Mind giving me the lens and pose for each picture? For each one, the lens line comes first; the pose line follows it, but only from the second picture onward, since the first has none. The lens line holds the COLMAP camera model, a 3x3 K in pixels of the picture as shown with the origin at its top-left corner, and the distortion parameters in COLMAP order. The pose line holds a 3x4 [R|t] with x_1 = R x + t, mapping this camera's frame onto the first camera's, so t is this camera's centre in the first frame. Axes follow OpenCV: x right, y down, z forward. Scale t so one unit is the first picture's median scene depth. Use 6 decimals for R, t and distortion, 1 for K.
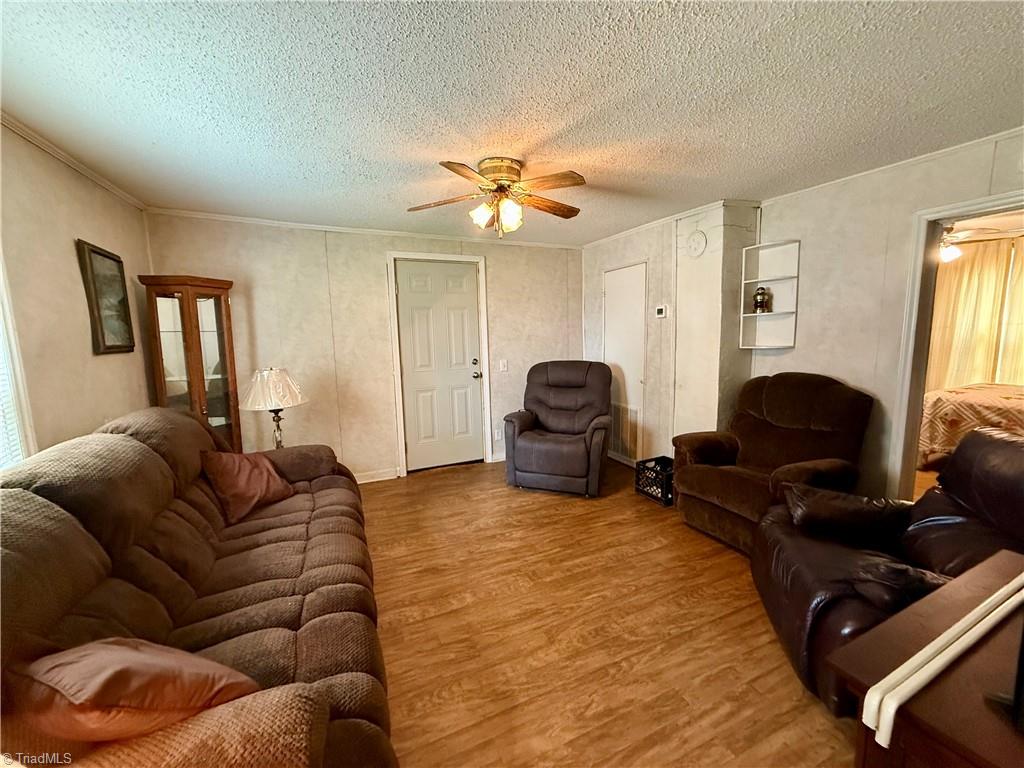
lens RADIAL K [[408.4, 0, 509.5], [0, 408.4, 385.2], [0, 0, 1]] dist [0.001536, 0.000491]
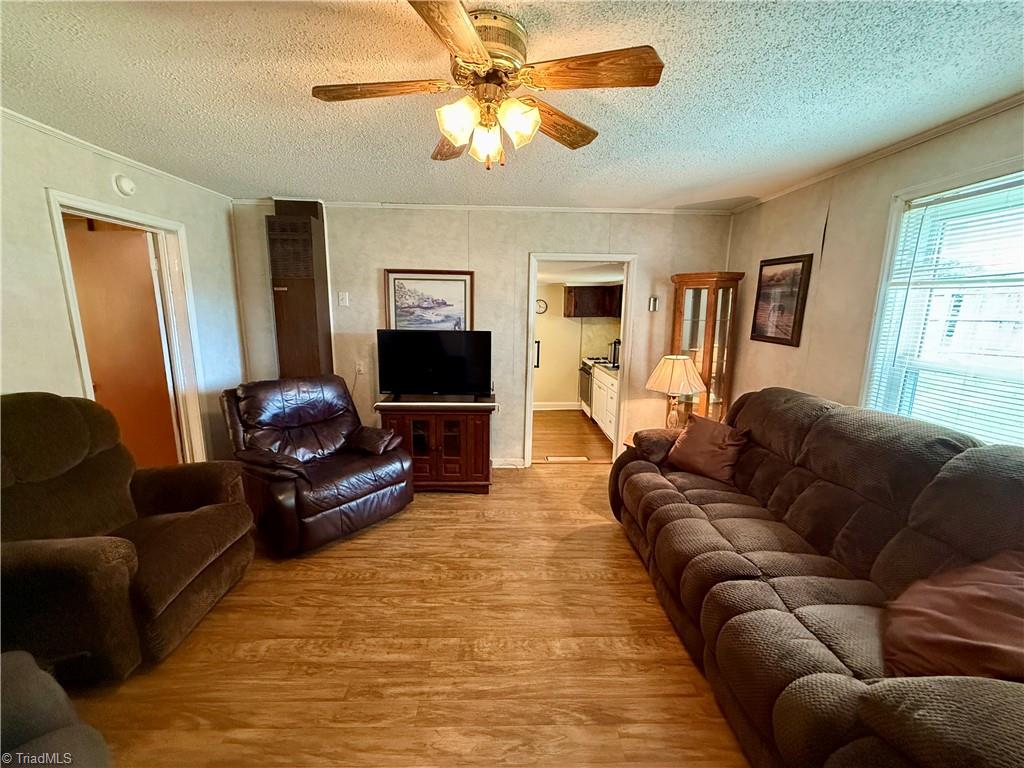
lens RADIAL K [[408.4, 0, 509.5], [0, 408.4, 385.2], [0, 0, 1]] dist [0.001536, 0.000491]
pose [[-0.920999, -0.060566, 0.384827, -0.315775], [0.056401, 0.956702, 0.285552, -0.245578], [-0.385459, 0.284698, -0.877706, 1.706184]]
